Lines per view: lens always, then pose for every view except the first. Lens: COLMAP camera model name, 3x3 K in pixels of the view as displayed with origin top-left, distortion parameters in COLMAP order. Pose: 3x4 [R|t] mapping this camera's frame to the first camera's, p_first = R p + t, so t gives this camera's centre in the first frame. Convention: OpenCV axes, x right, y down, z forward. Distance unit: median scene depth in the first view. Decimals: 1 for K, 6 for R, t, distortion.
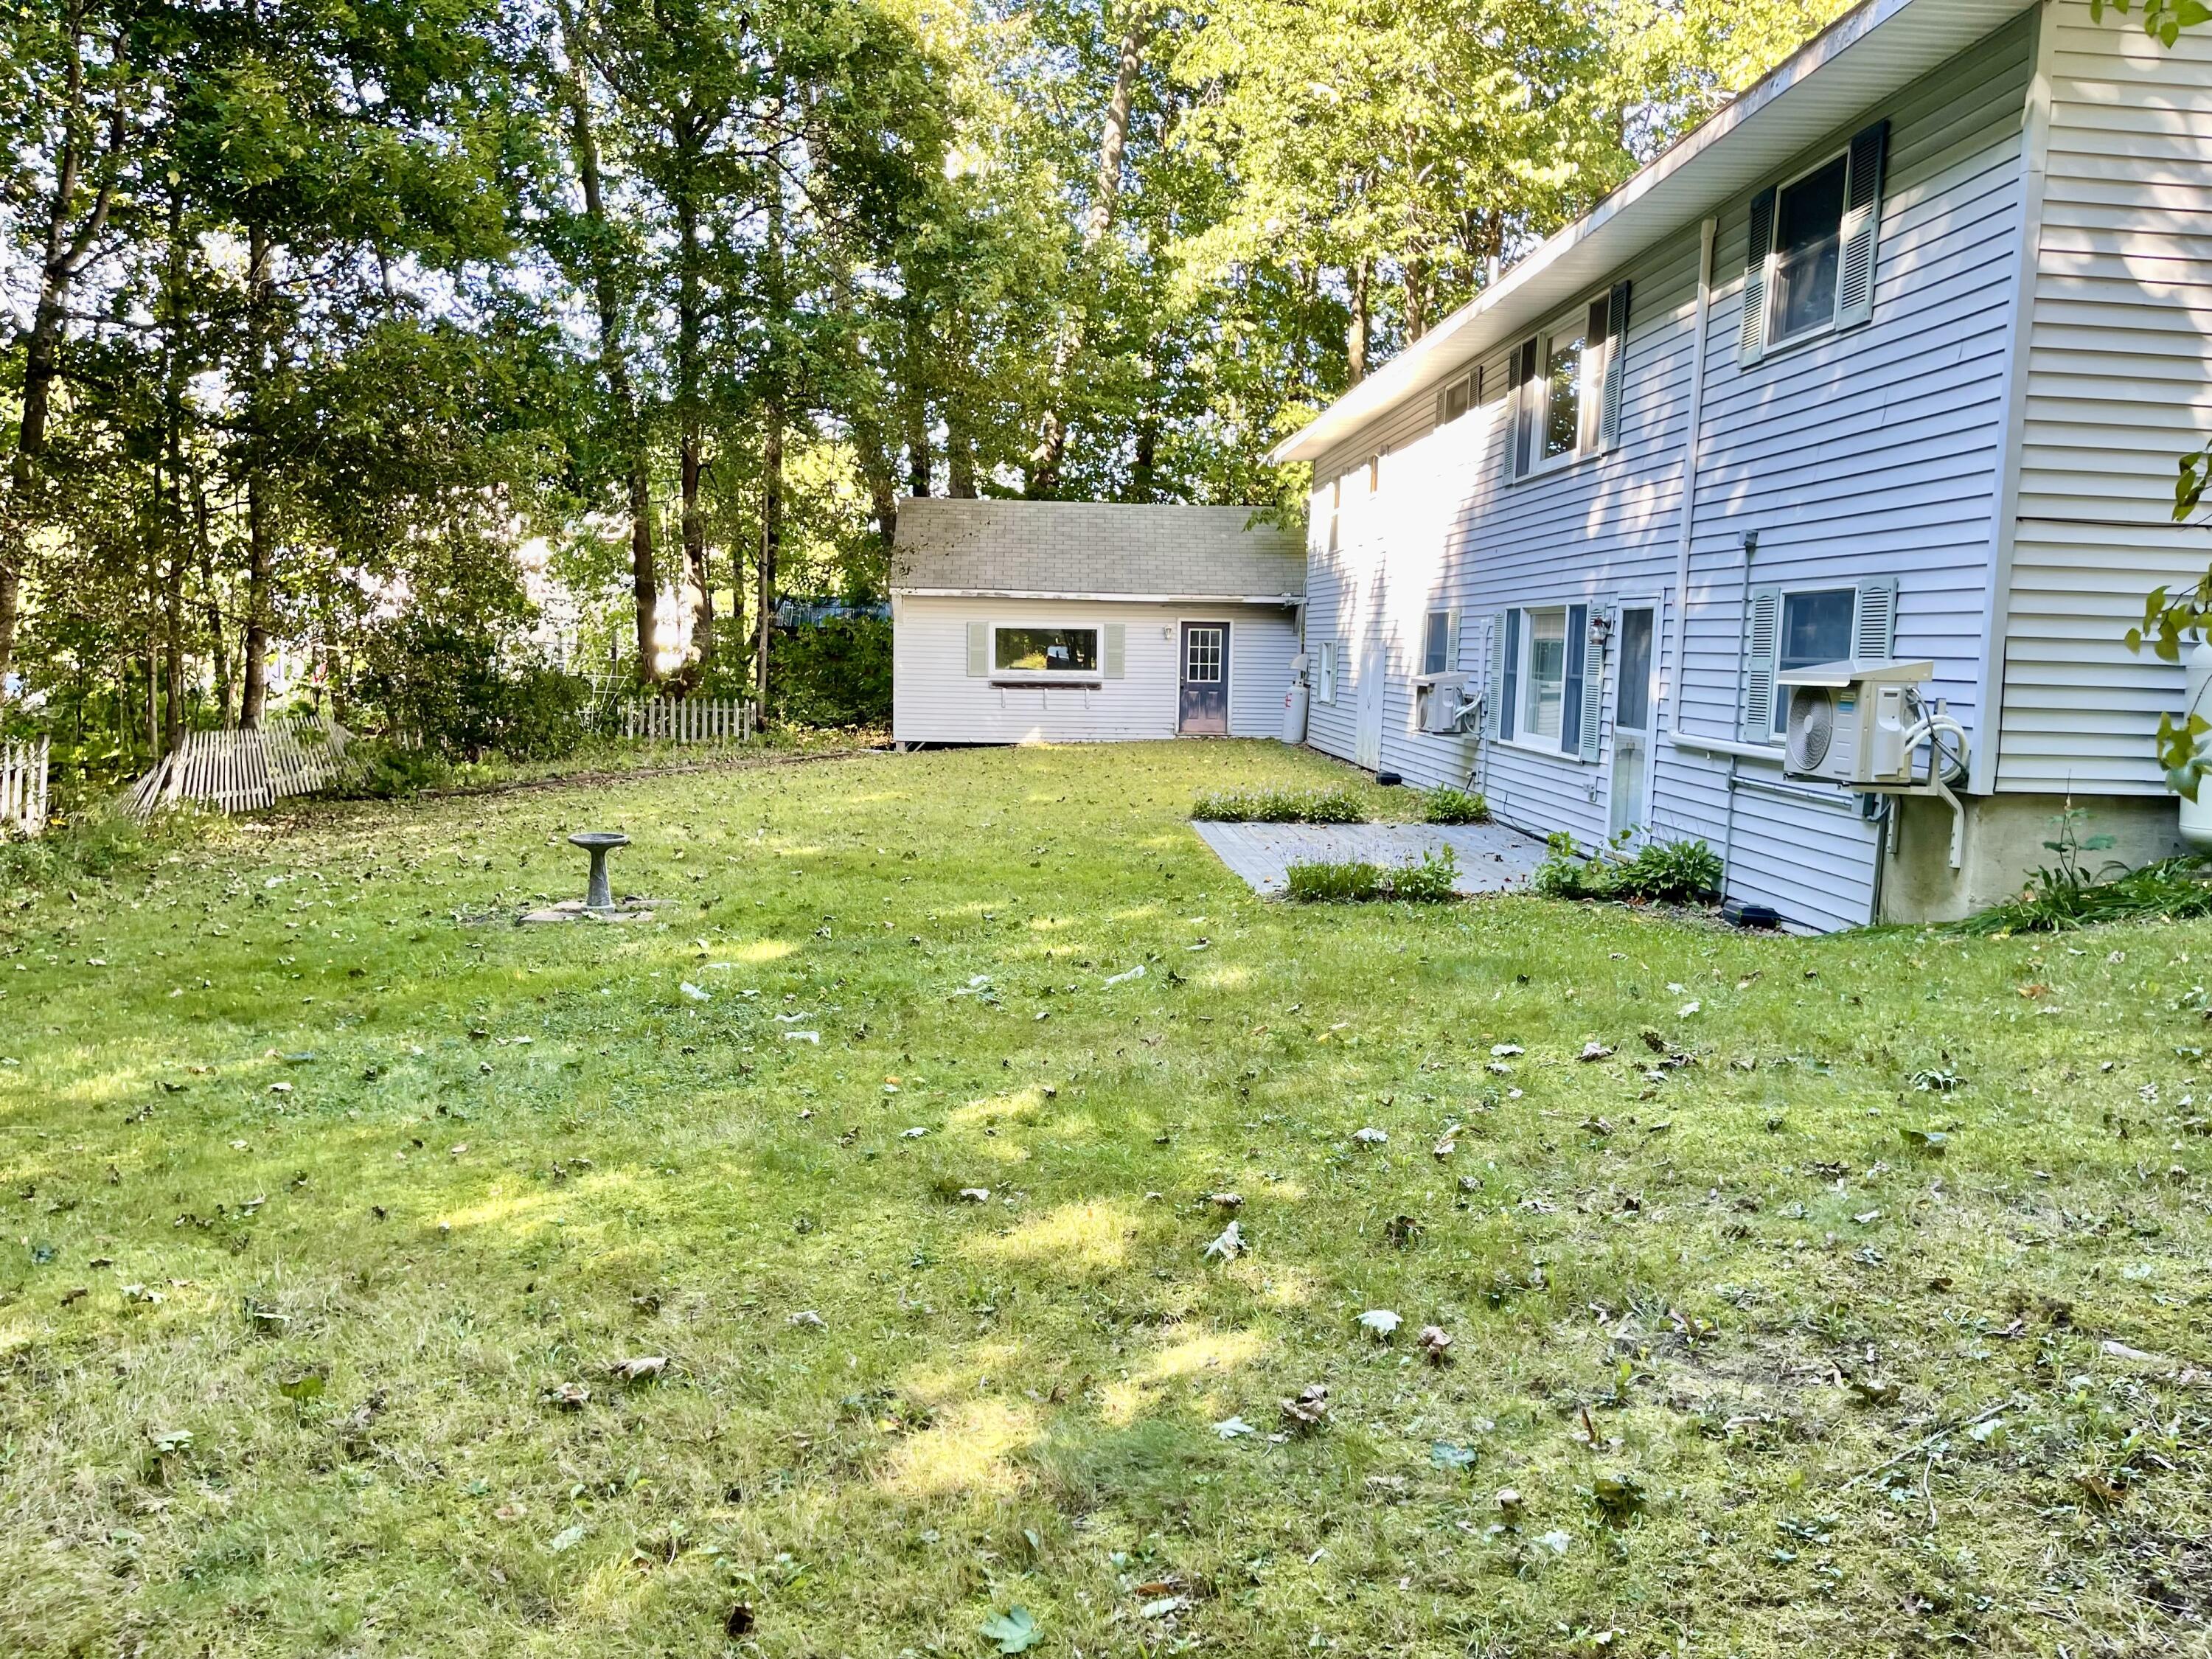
lens RADIAL K [[1681.7, 0, 1106.0], [0, 1681.7, 829.5], [0, 0, 1]] dist [0.046944, -0.063335]
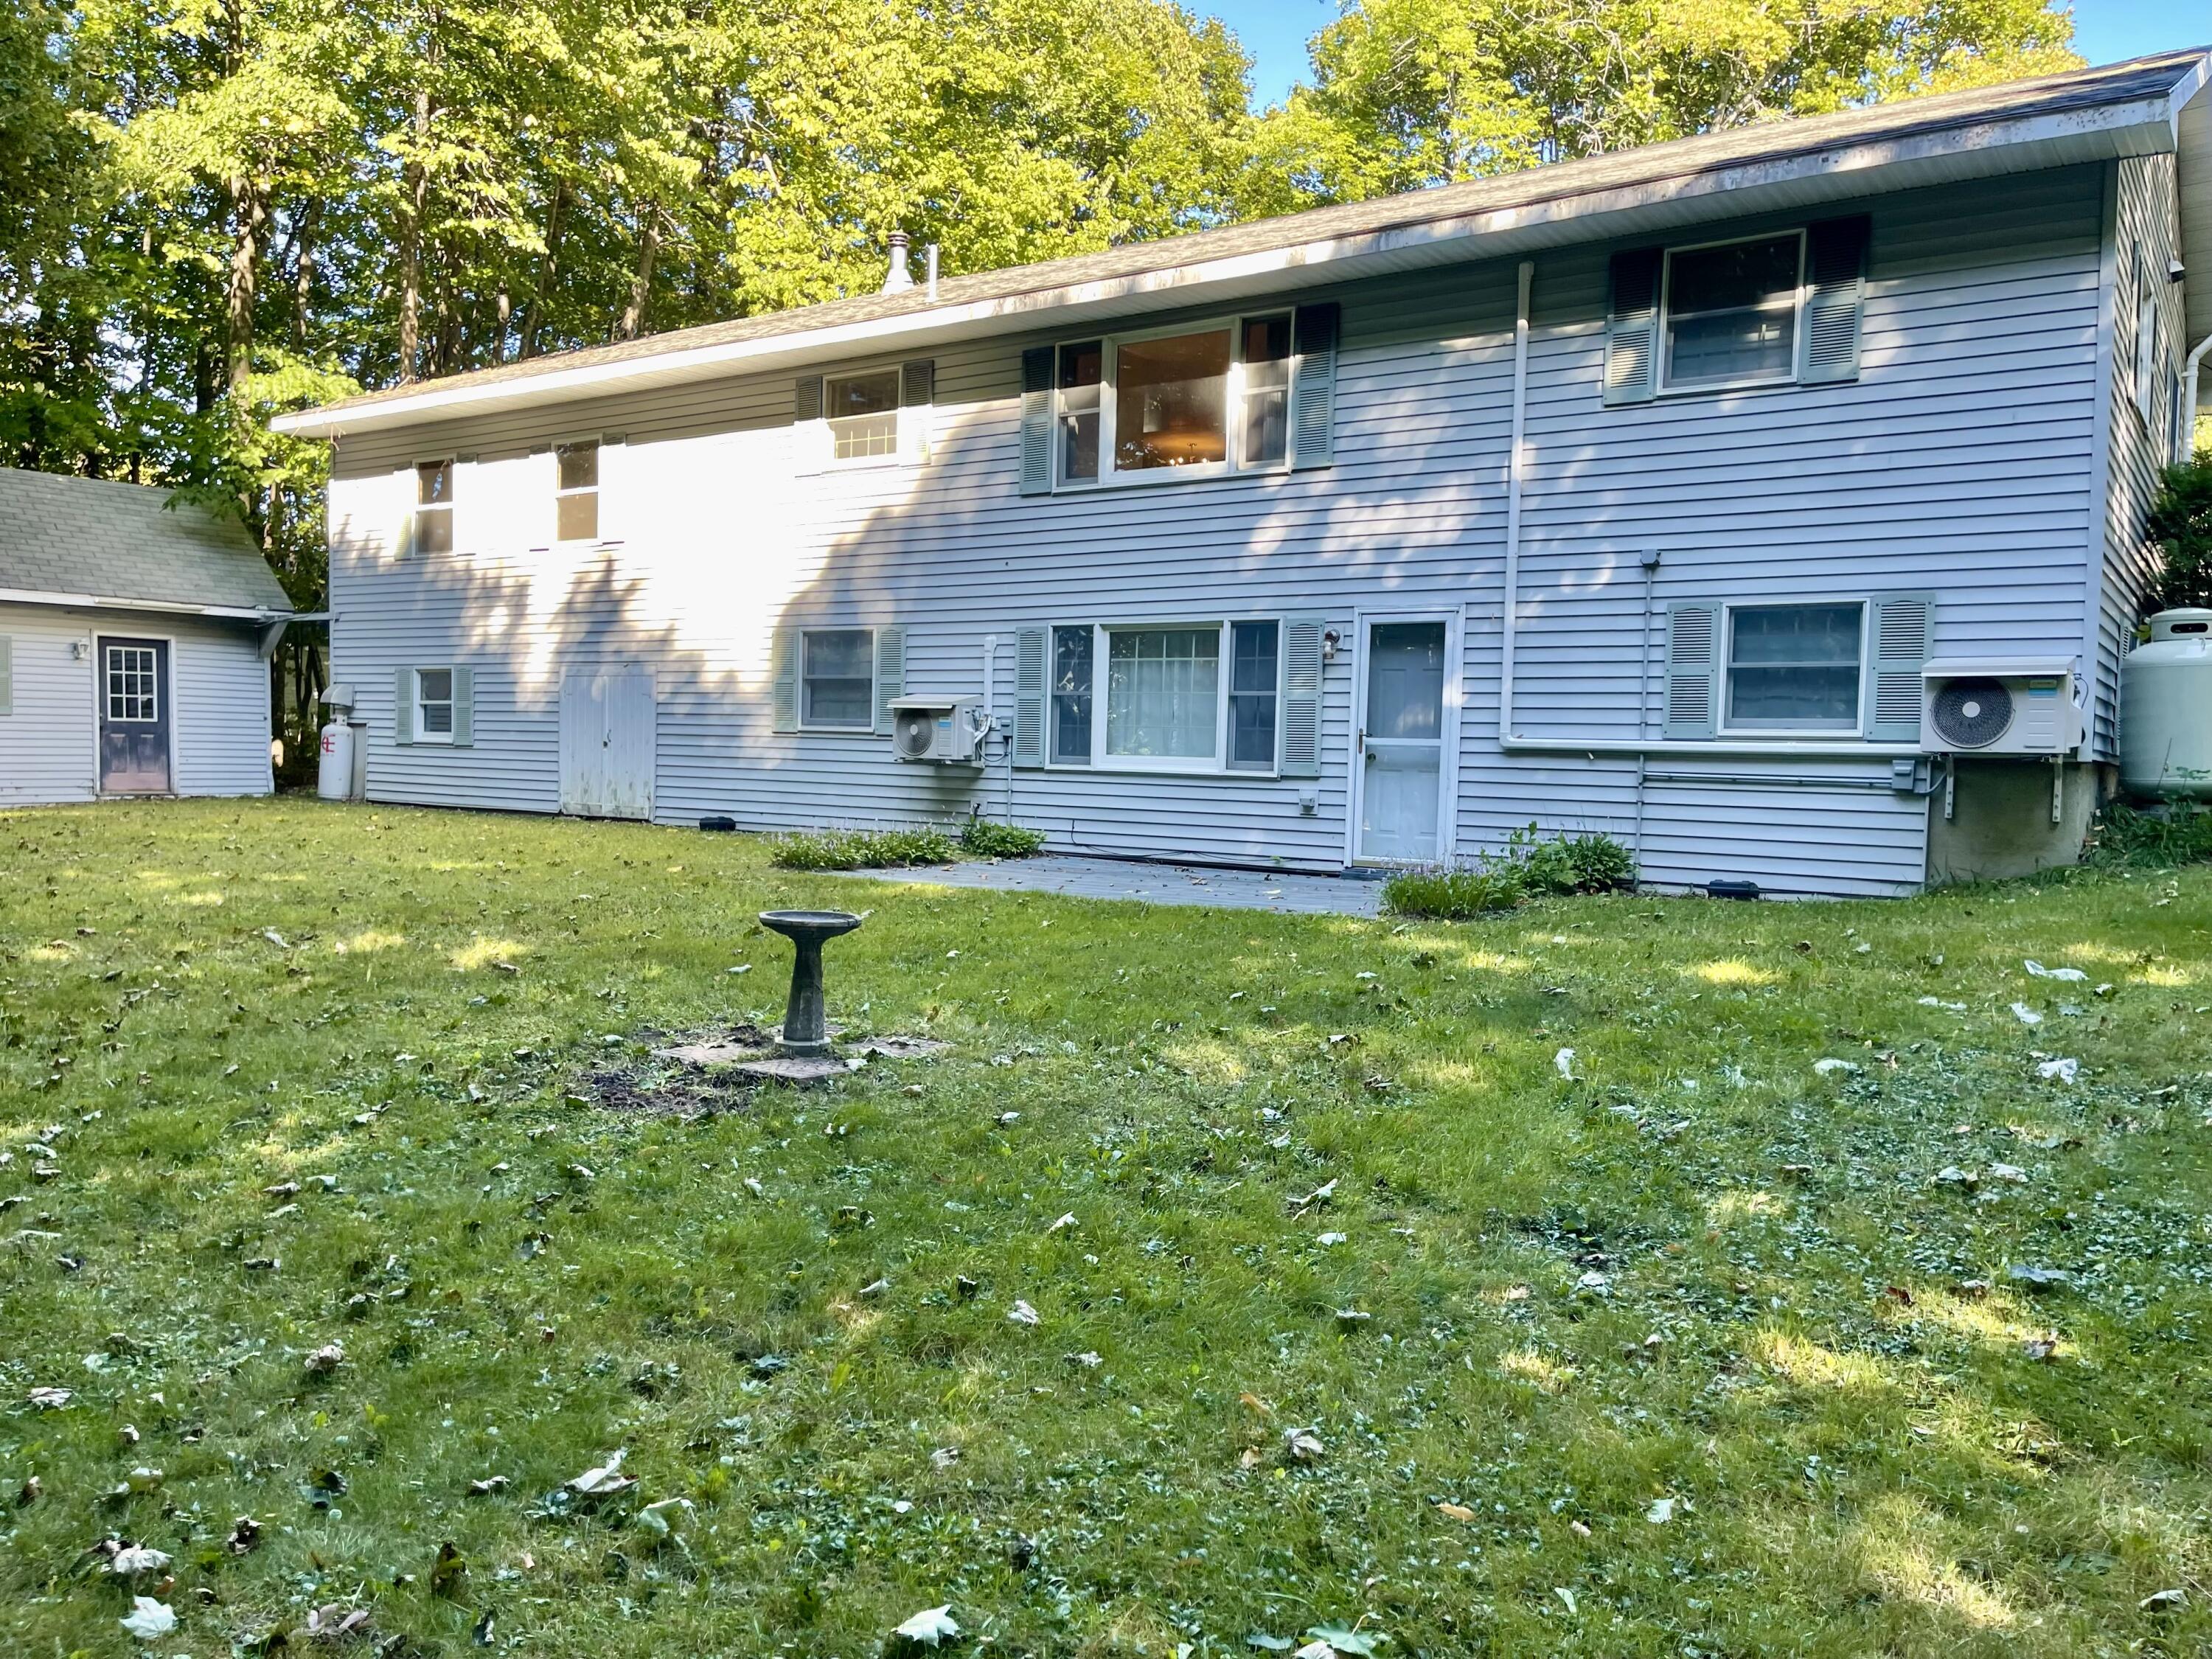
lens RADIAL K [[1634.3, 0, 1106.0], [0, 1634.3, 829.5], [0, 0, 1]] dist [0.034245, -0.002358]
pose [[0.593980, -0.052123, 0.802789, -0.428876], [0.081258, 0.996683, 0.004589, -0.016783], [-0.800365, 0.062507, 0.596245, 0.393900]]
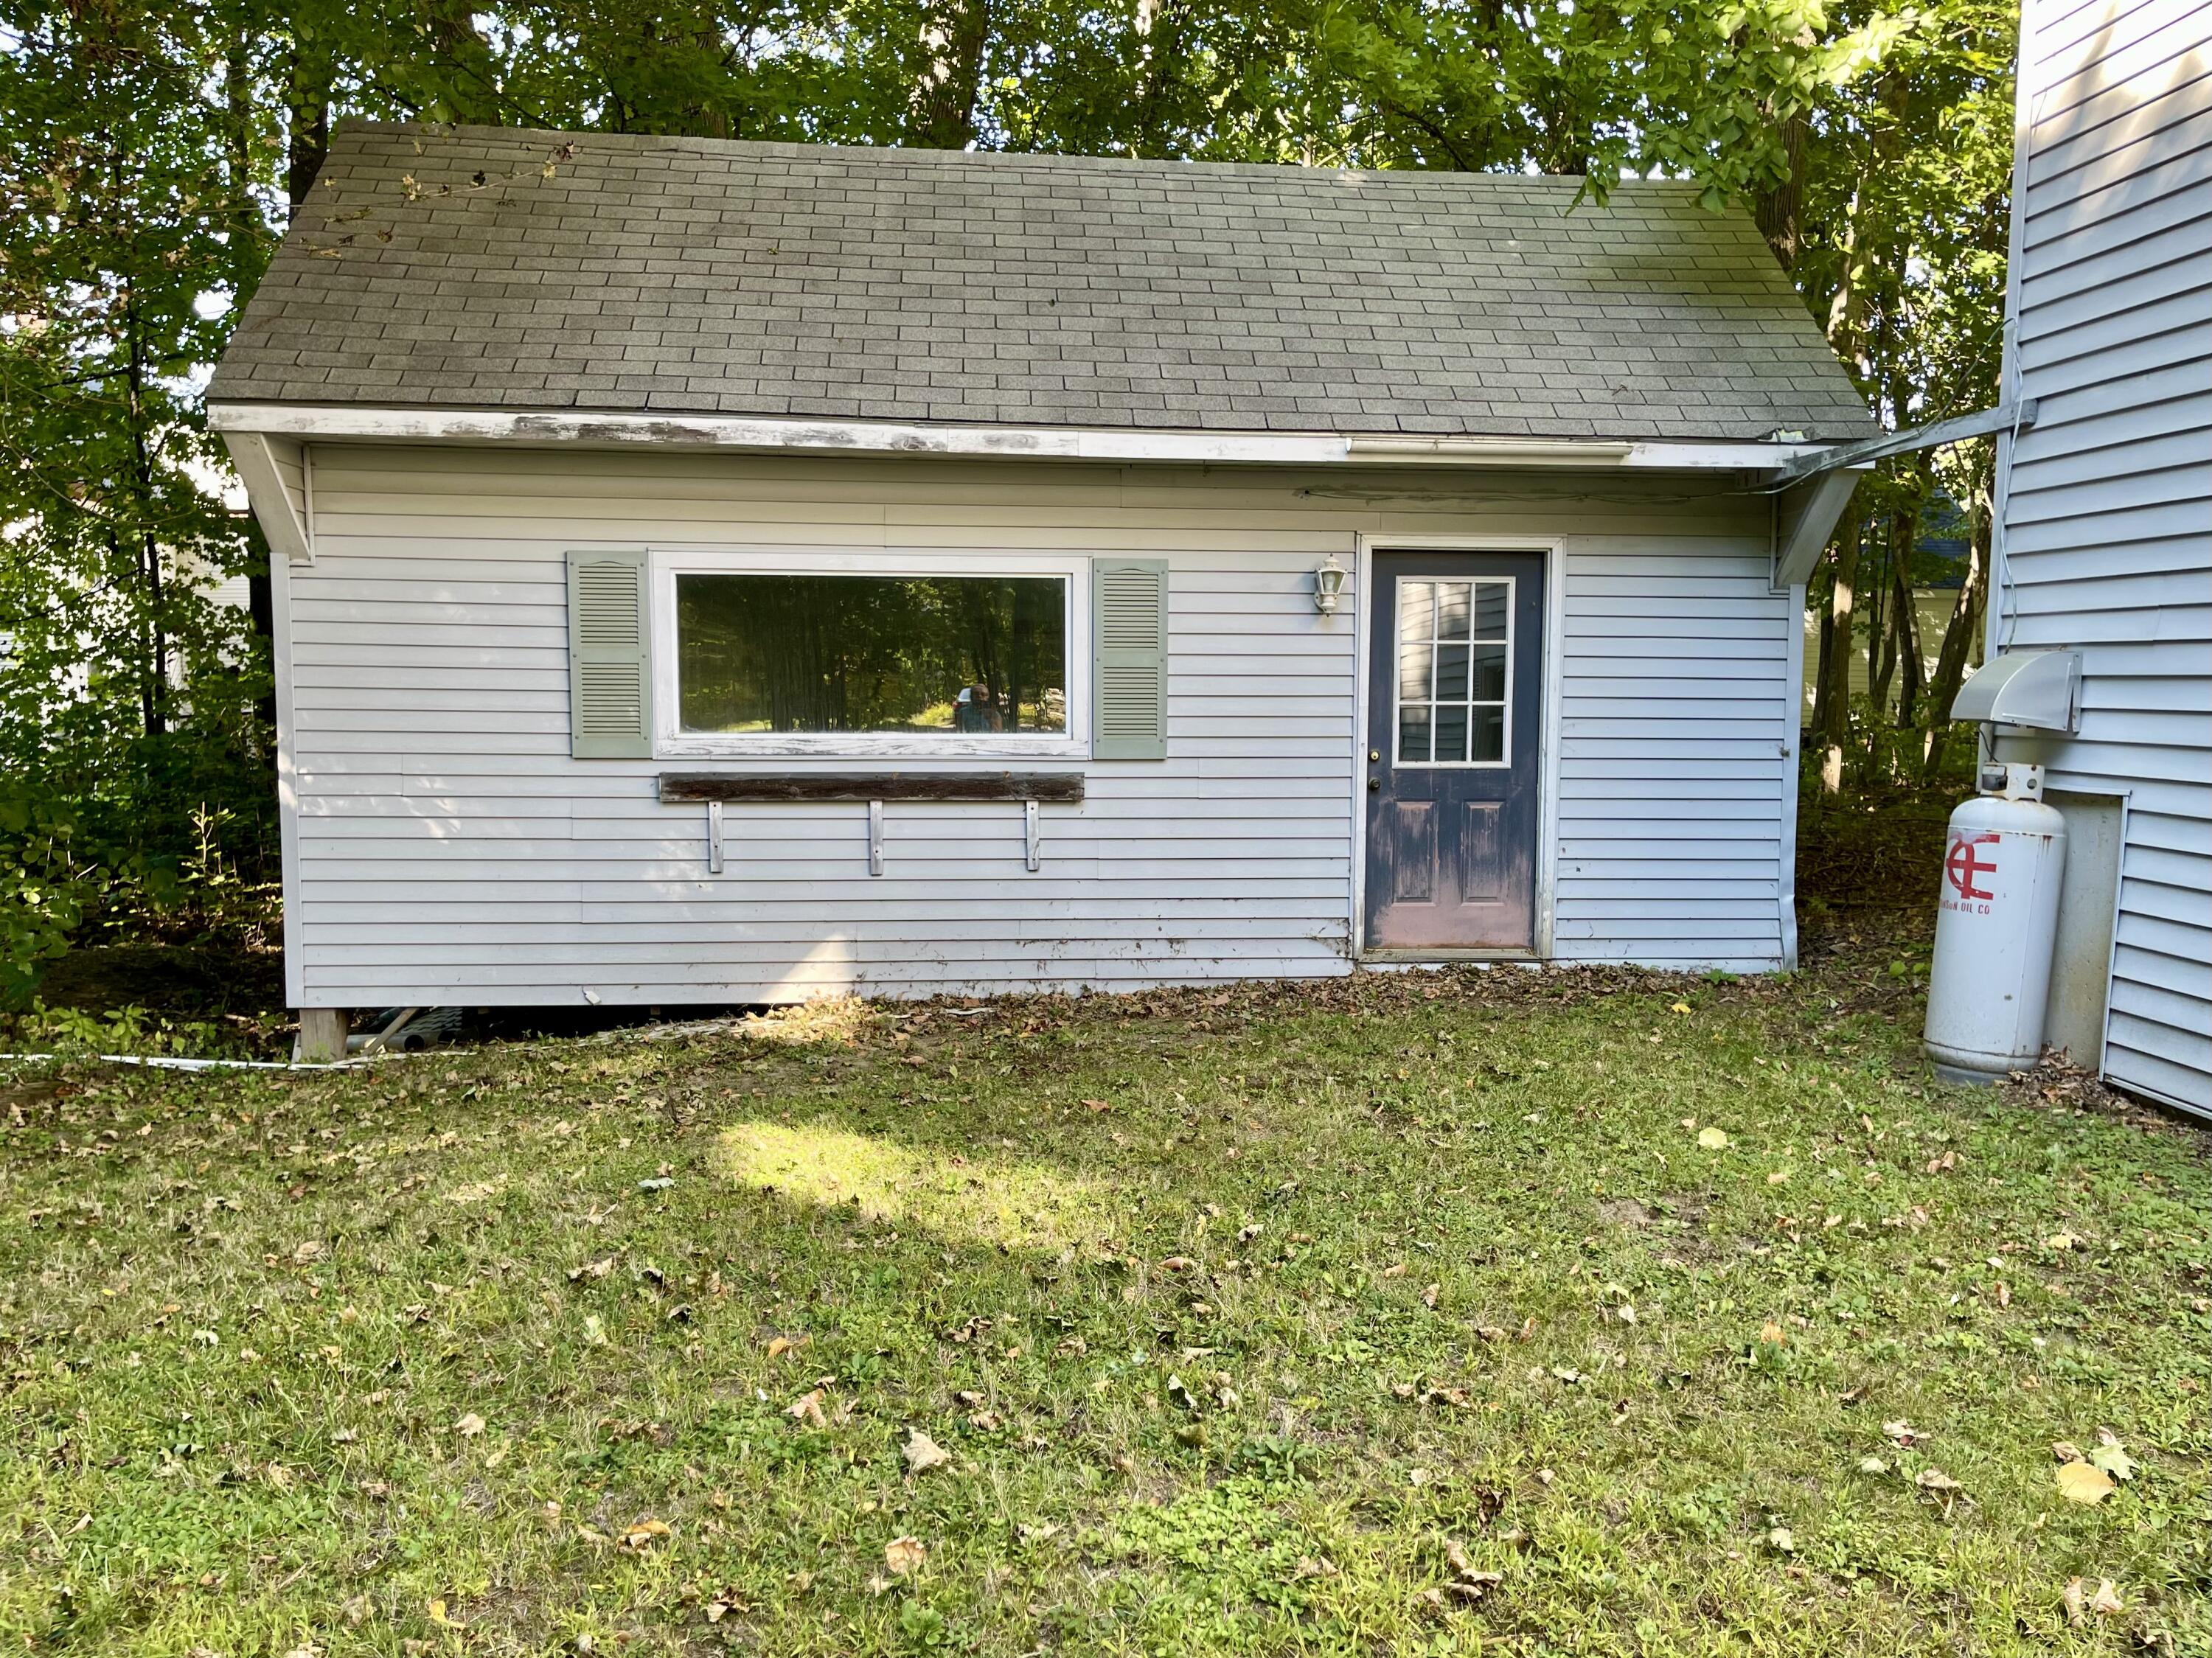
lens RADIAL K [[1681.6, 0, 1106.0], [0, 1681.6, 829.0], [0, 0, 1]] dist [0.046944, -0.063335]
pose [[0.998180, -0.017077, 0.057840, -0.023710], [0.018731, 0.999427, -0.028178, -0.114132], [-0.057326, 0.029210, 0.997928, 1.169731]]
